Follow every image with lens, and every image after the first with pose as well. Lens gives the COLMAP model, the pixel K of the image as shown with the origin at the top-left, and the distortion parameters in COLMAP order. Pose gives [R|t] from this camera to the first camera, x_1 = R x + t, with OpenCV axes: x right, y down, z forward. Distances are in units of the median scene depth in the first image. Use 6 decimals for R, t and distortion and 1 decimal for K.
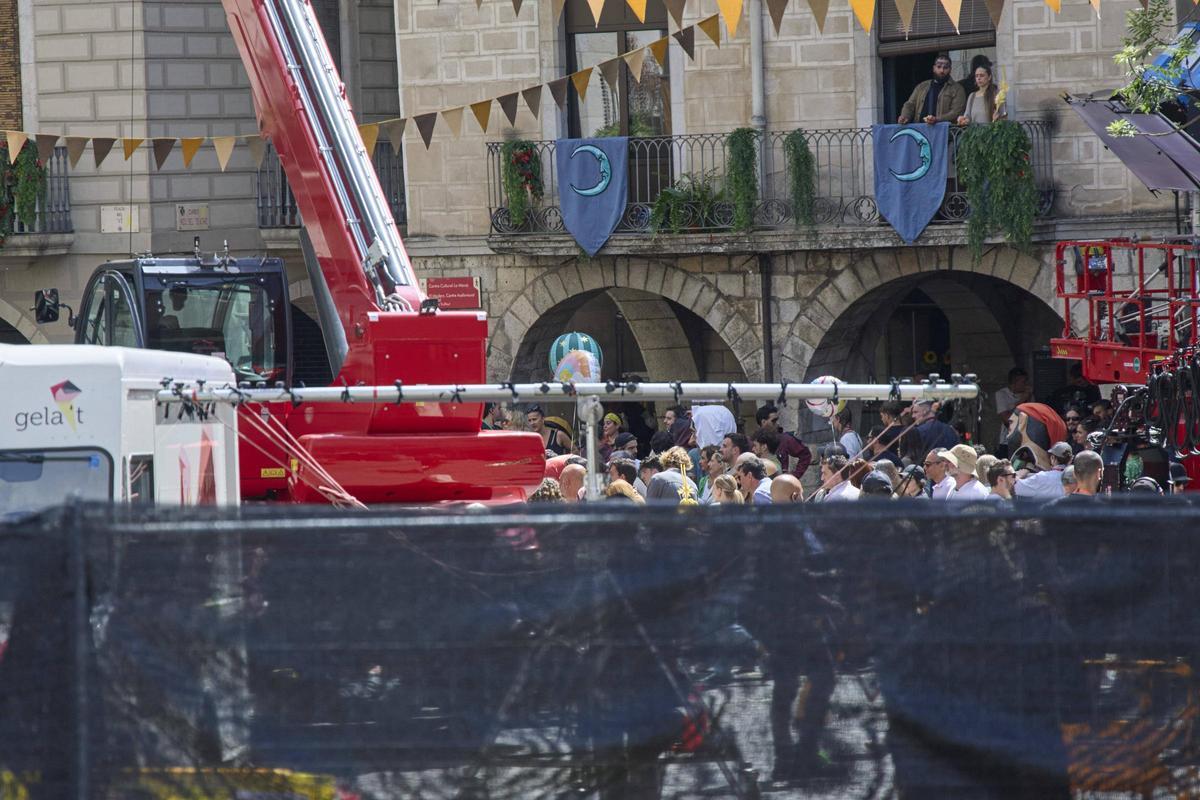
lens RADIAL K [[5361.8, 0, 600.0], [0, 5361.8, 400.0], [0, 0, 1]] dist [0.753598, -3.063343]
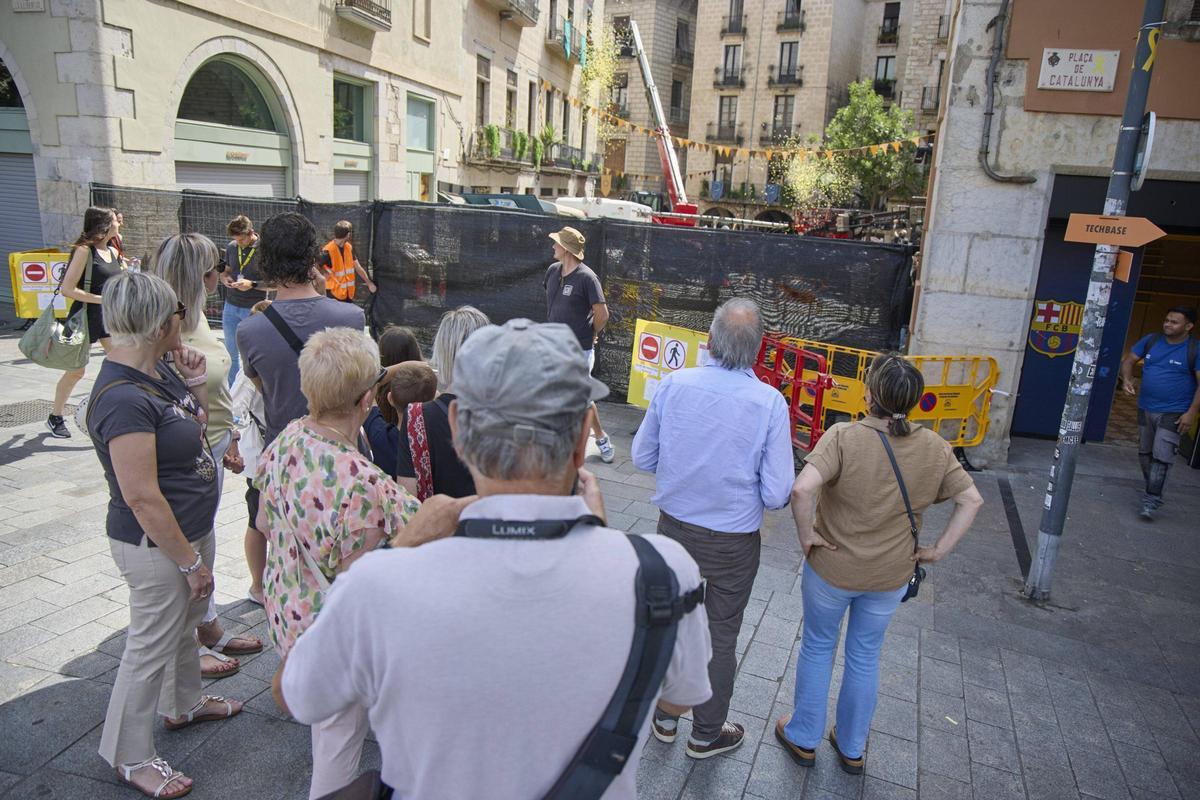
lens RADIAL K [[819.5, 0, 604.5], [0, 819.5, 395.5], [0, 0, 1]] dist [-0.088773, 0.065516]
pose [[0.987101, 0.120544, -0.105362, -0.001950], [-0.096392, 0.972926, 0.210056, 0.004643], [0.127831, -0.197191, 0.971995, 0.065581]]
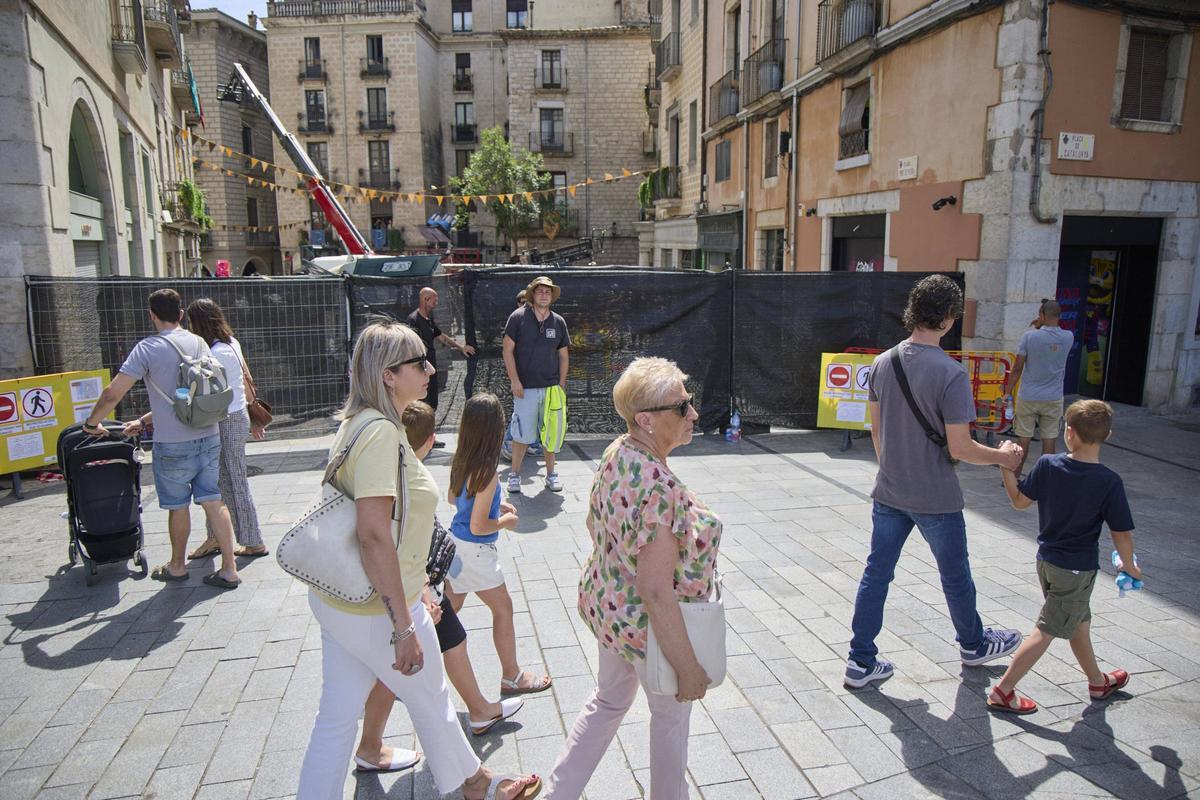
lens RADIAL K [[830.3, 0, 592.9], [0, 830.3, 402.9], [0, 0, 1]] dist [-0.086860, 0.058562]
pose [[0.903259, -0.049120, 0.426276, -0.118106], [-0.011634, 0.990258, 0.138761, 0.008153], [-0.428939, -0.130296, 0.893887, 0.076437]]
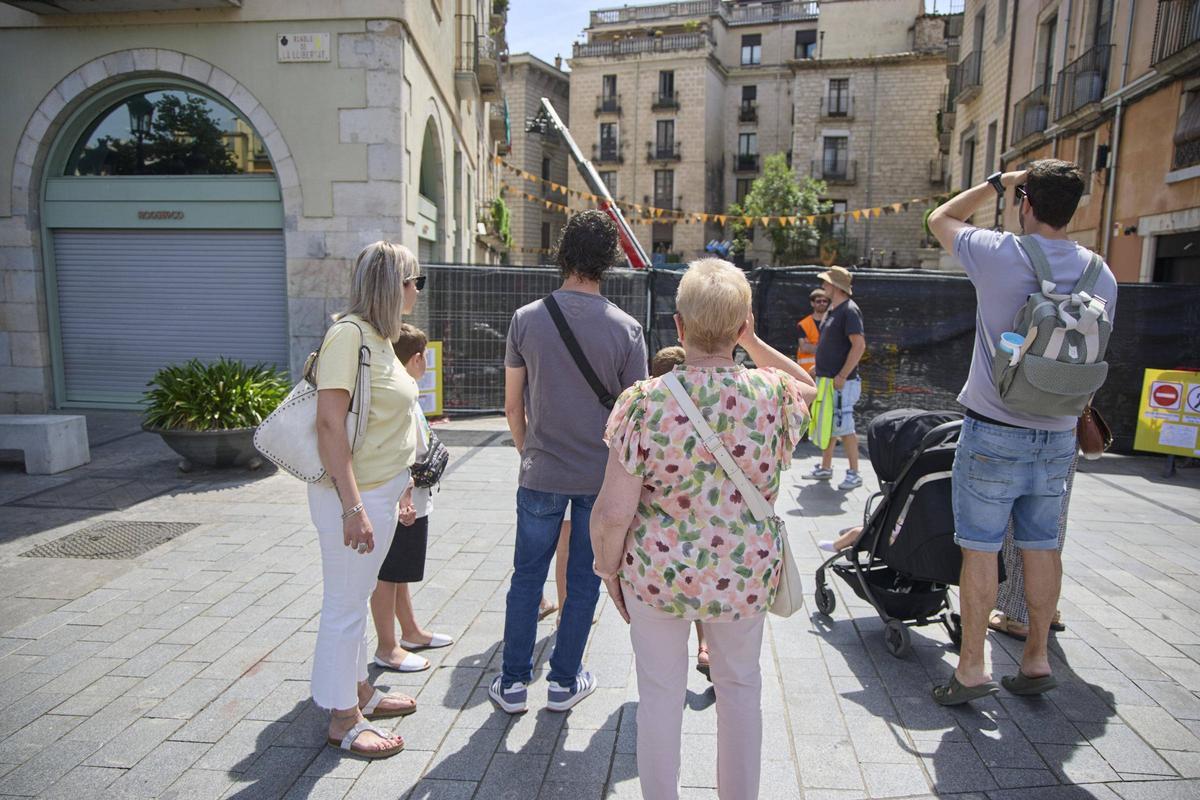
lens RADIAL K [[813.4, 0, 606.2], [0, 813.4, 410.5], [0, 0, 1]] dist [-0.091596, 0.062203]
pose [[0.989263, 0.031321, 0.142750, -0.123791], [-0.049122, 0.991198, 0.122941, 0.014832], [-0.137642, -0.128633, 0.982094, 0.076127]]
